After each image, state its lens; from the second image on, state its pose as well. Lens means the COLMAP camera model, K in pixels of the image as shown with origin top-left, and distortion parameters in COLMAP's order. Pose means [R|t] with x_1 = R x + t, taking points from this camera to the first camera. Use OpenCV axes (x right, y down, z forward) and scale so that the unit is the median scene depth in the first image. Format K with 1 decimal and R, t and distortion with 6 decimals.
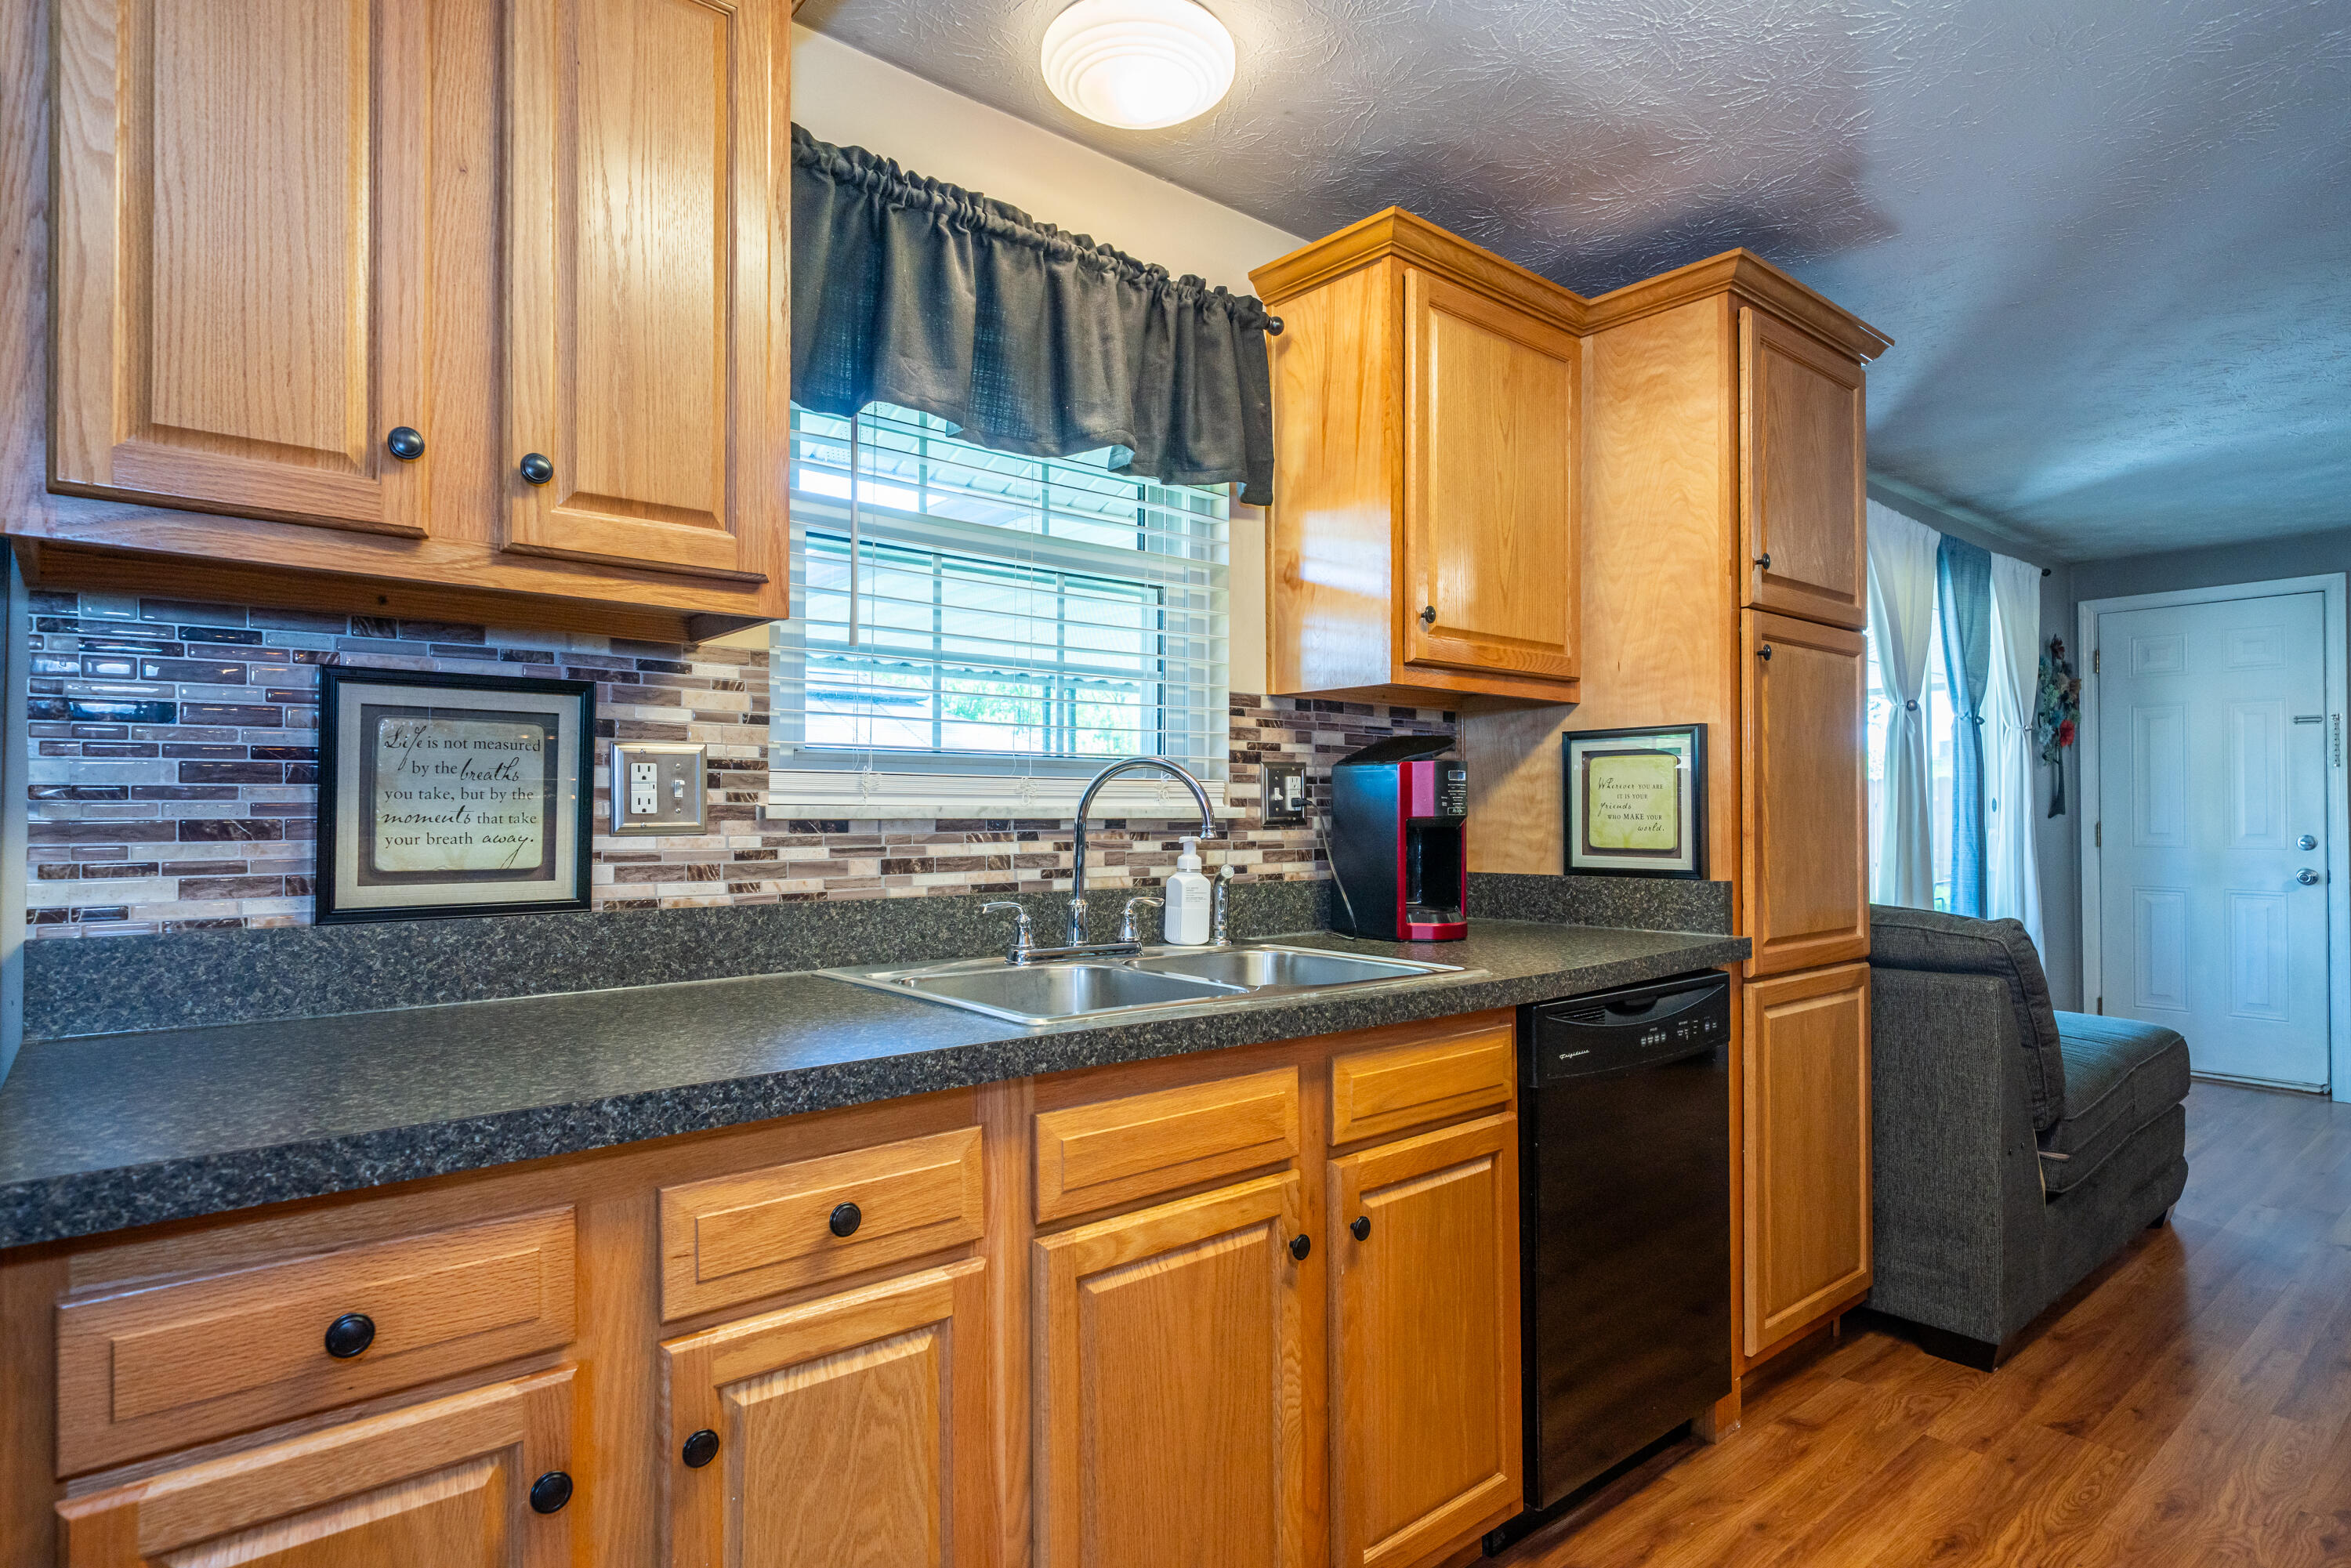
lens RADIAL K [[1235.0, 0, 1170.5], [0, 1235.0, 795.3], [0, 0, 1]] dist [-0.001807, 0.000188]
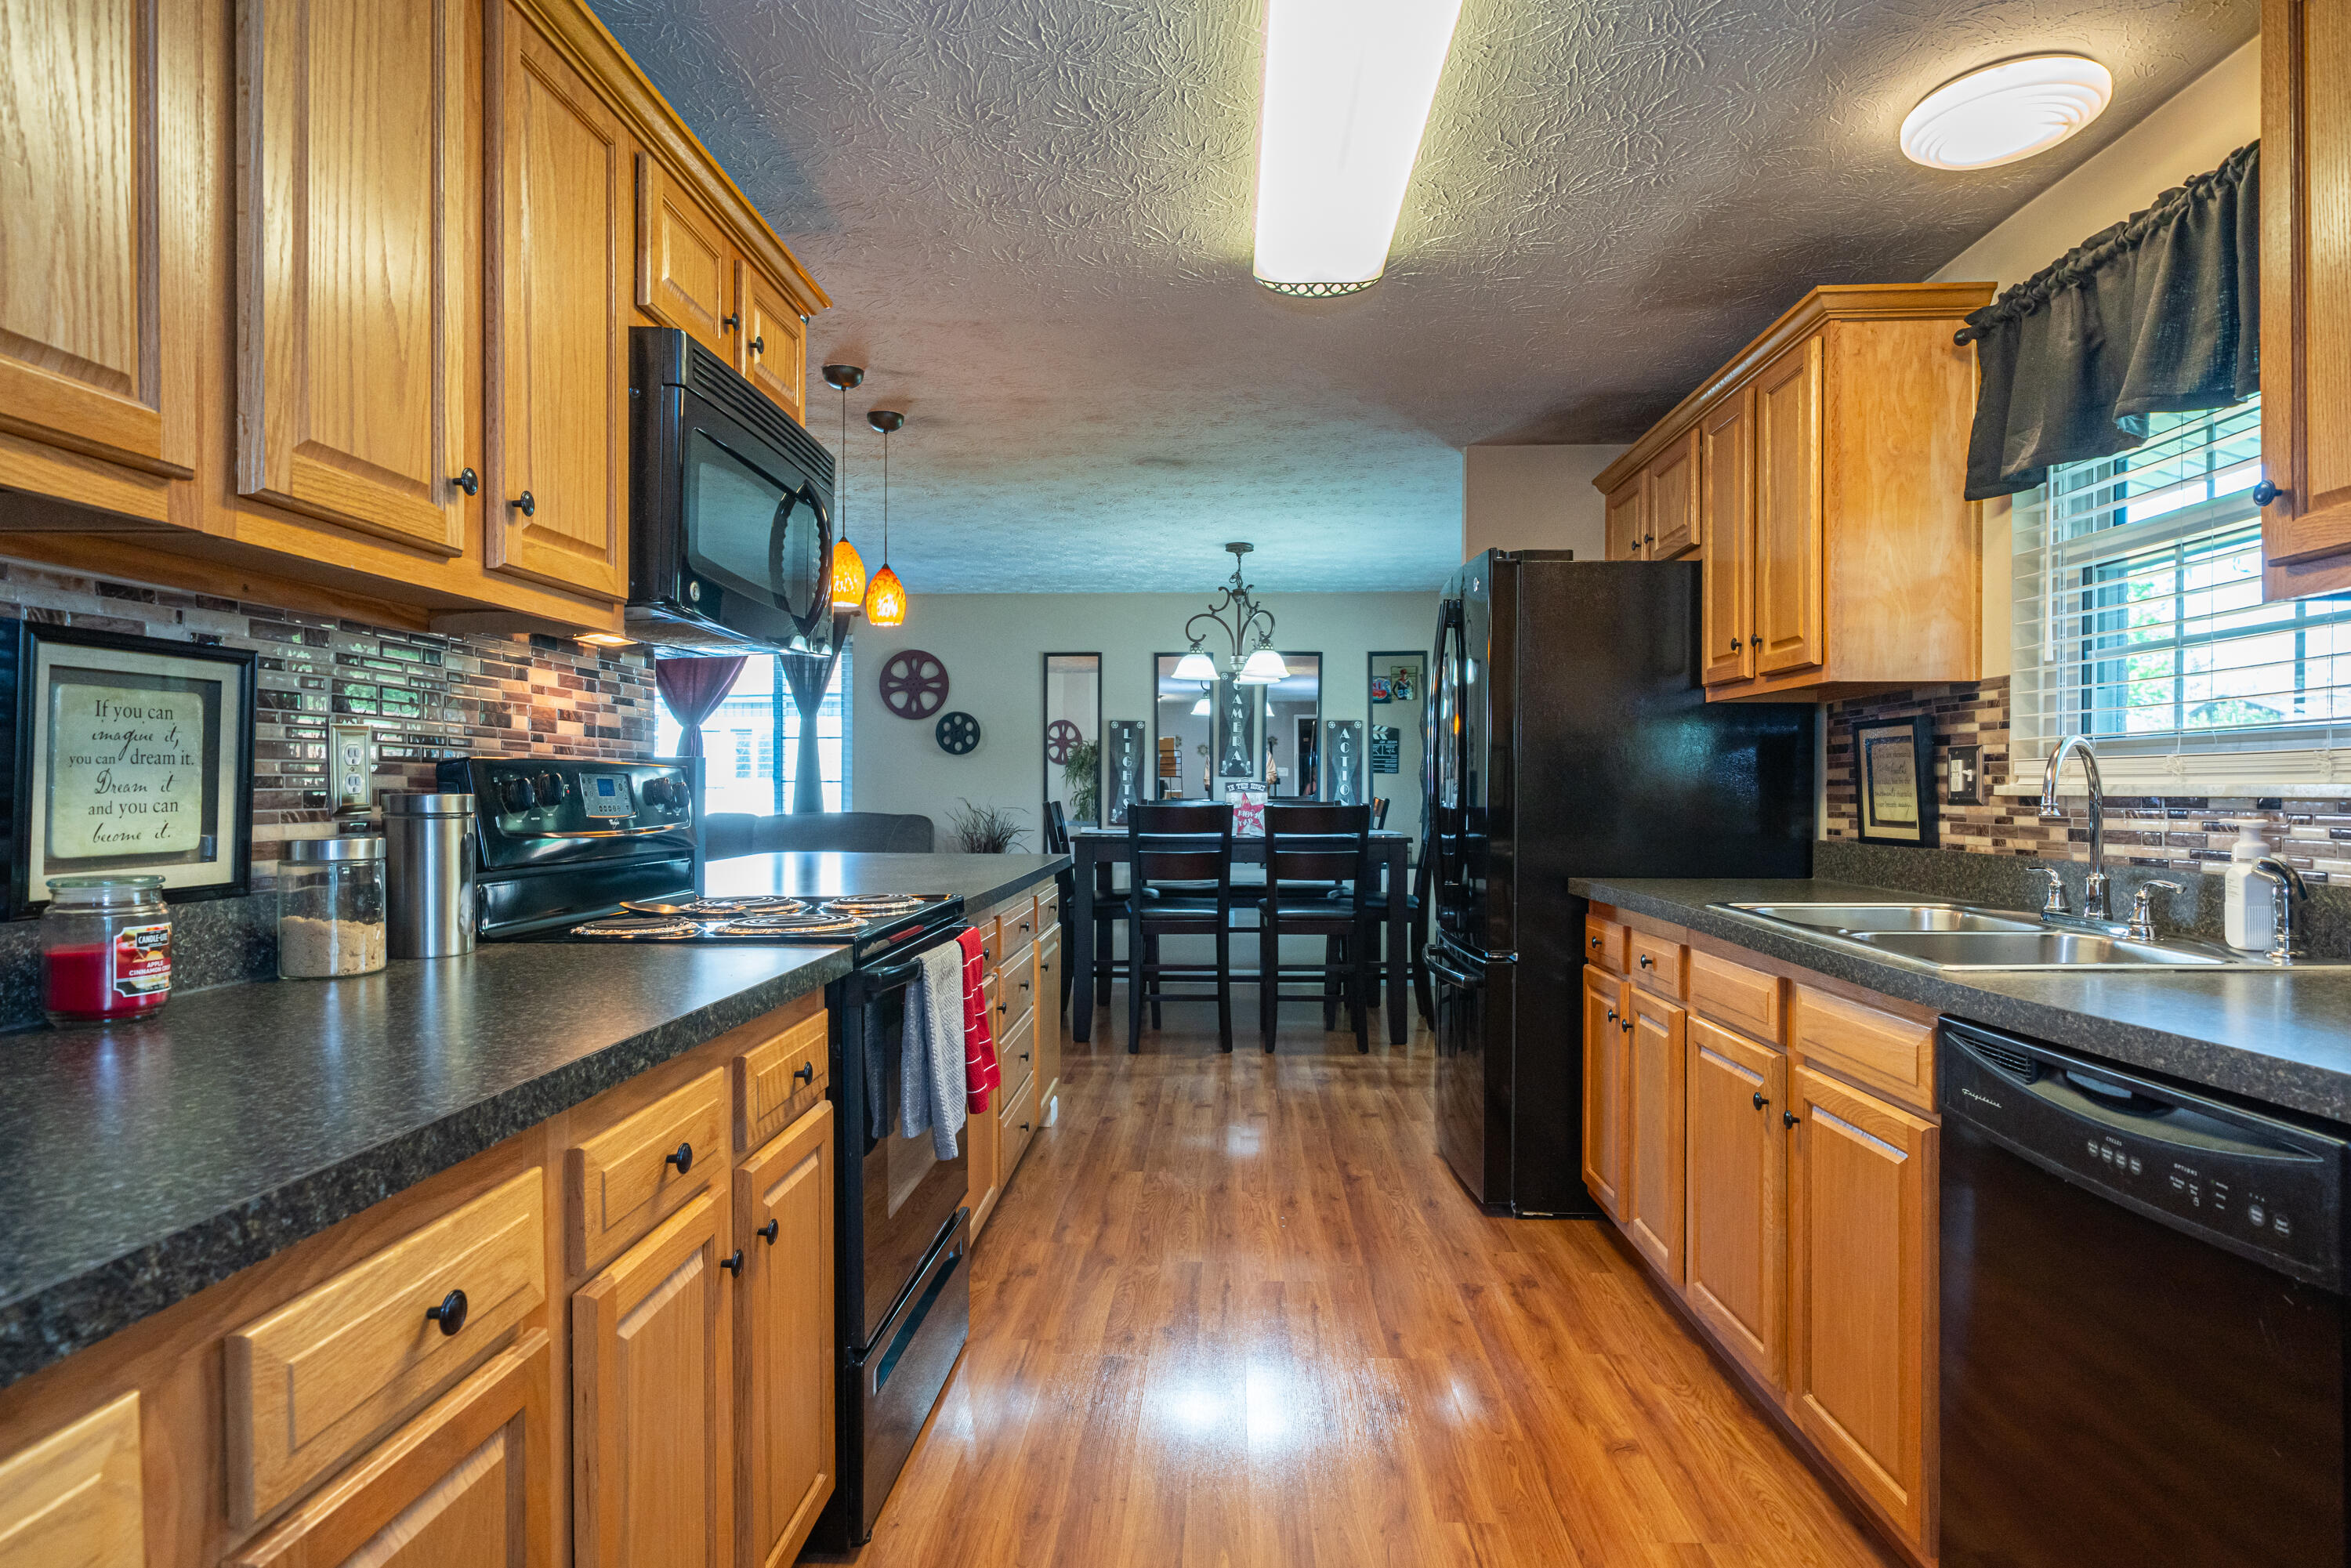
lens RADIAL K [[1245.4, 0, 1185.9], [0, 1245.4, 794.5], [0, 0, 1]] dist [-0.000090, 0.000226]
pose [[-0.666366, 0.001617, -0.745623, 1.023903], [0.009585, 0.999934, -0.006399, 0.013746], [0.745563, -0.011411, -0.666337, 0.940937]]
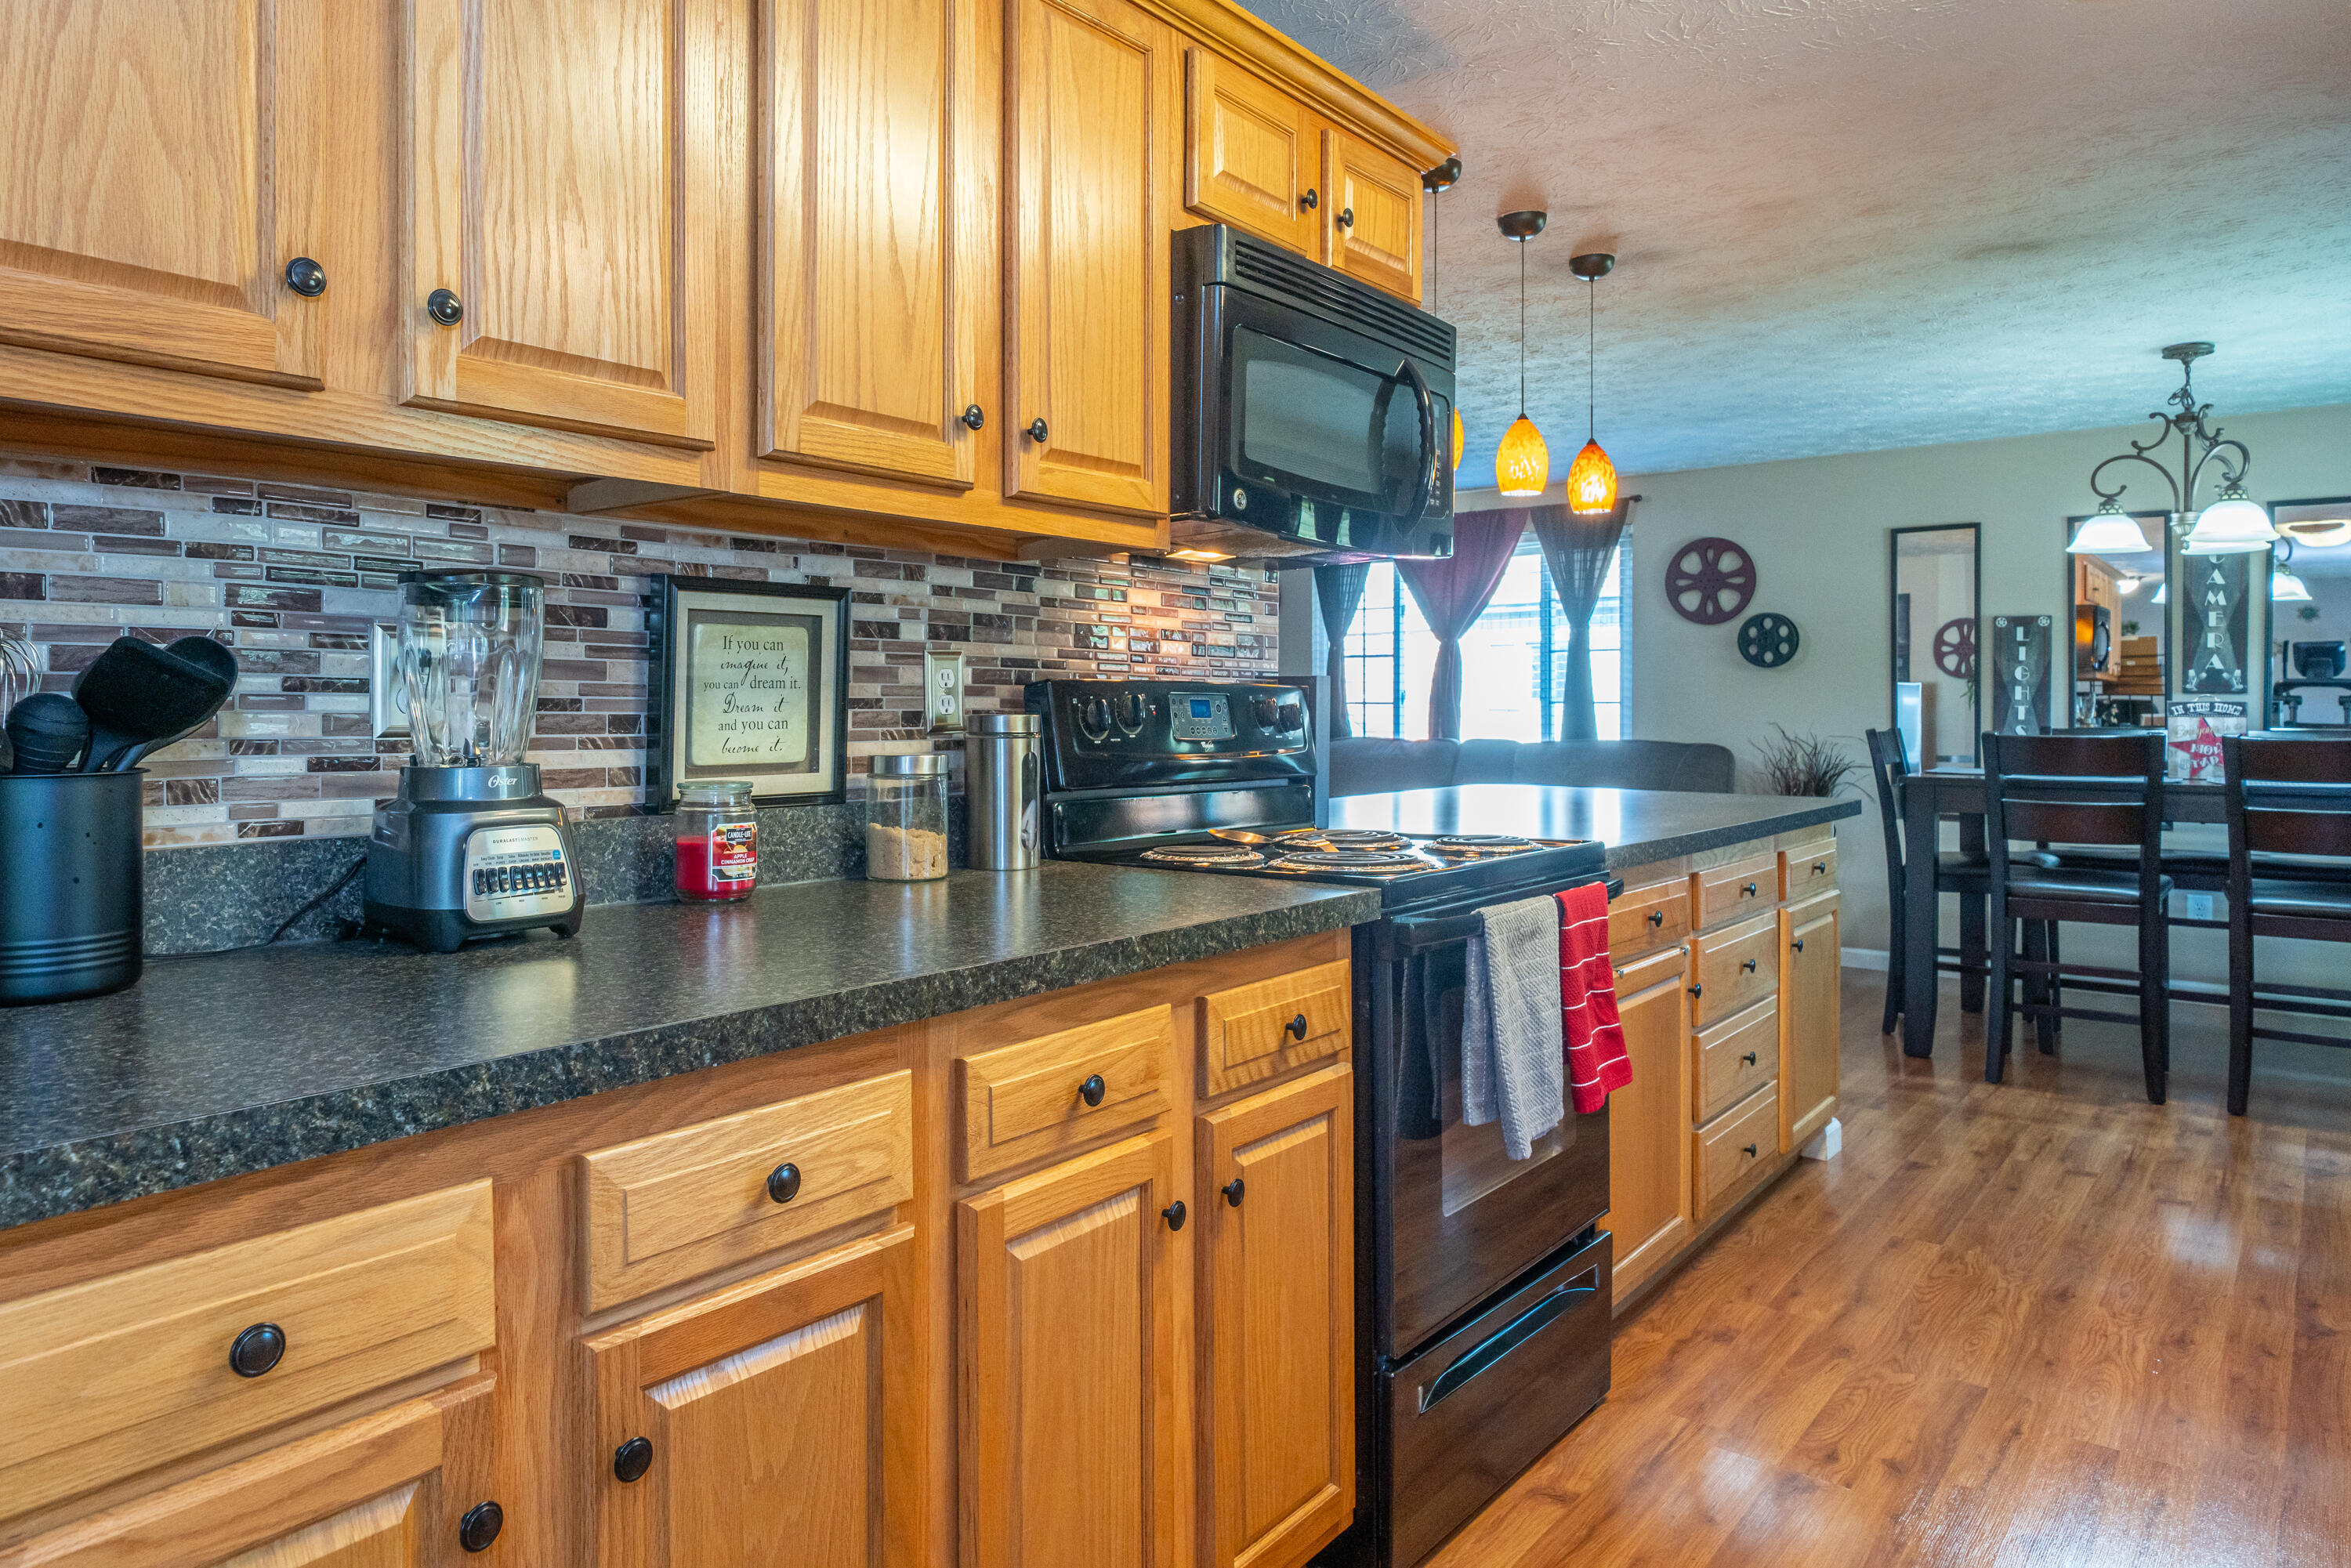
lens RADIAL K [[1469.9, 0, 1103.4], [0, 1469.9, 703.8], [0, 0, 1]] dist [0.001052, -0.001347]
pose [[-0.983413, -0.003686, -0.181342, 0.874377], [-0.000149, 0.999810, -0.019512, 0.015620], [0.181380, -0.019161, -0.983226, 1.028279]]
